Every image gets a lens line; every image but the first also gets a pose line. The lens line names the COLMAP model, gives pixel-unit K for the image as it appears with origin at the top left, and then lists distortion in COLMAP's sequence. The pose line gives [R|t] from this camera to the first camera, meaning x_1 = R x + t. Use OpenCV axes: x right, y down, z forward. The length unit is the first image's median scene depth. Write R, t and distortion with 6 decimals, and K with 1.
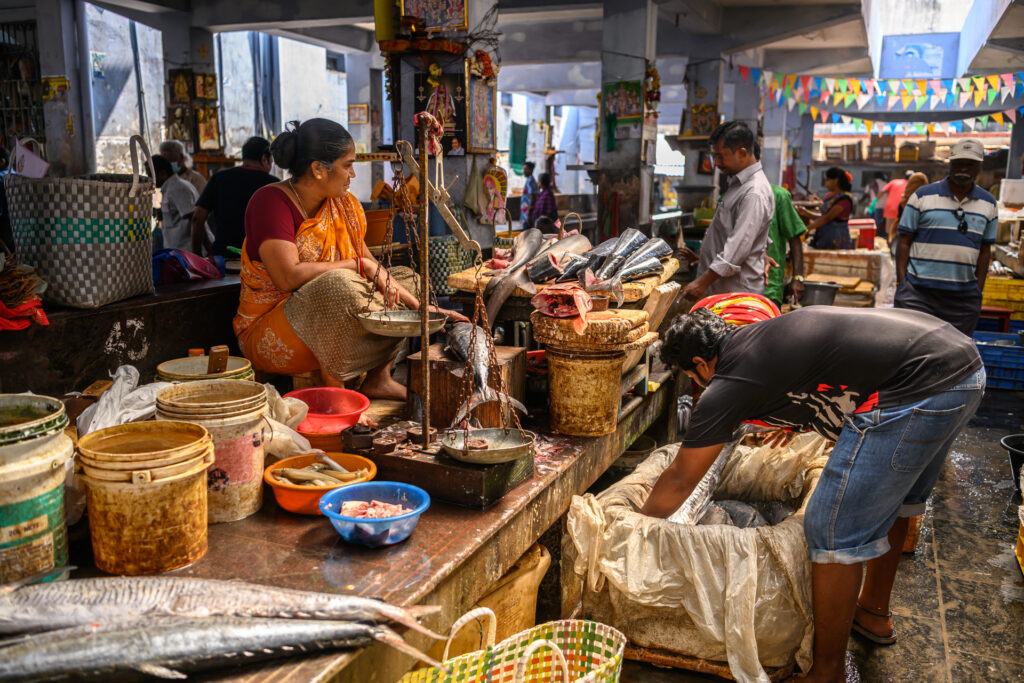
lens RADIAL K [[913.8, 0, 509.3], [0, 913.8, 347.4], [0, 0, 1]] dist [-0.006477, -0.000803]
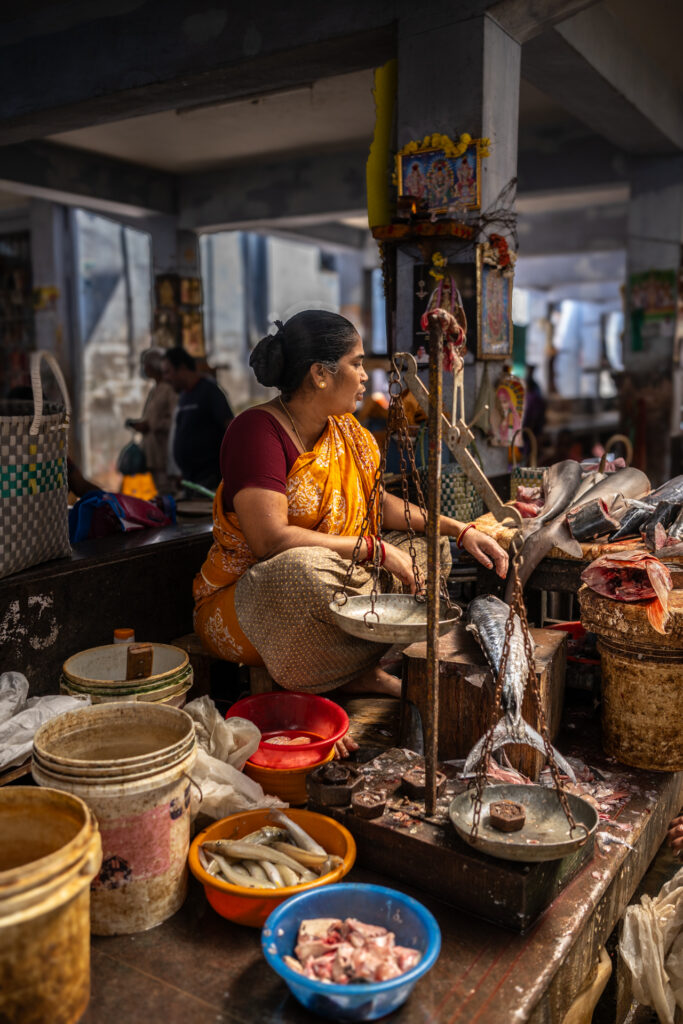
lens RADIAL K [[913.8, 0, 341.5], [0, 913.8, 512.0], [0, 0, 1]] dist [-0.006477, -0.000803]
pose [[0.985368, 0.011662, -0.170041, -0.037651], [-0.017982, 0.999202, -0.035678, -0.069536], [0.169489, 0.038214, 0.984791, 0.276137]]
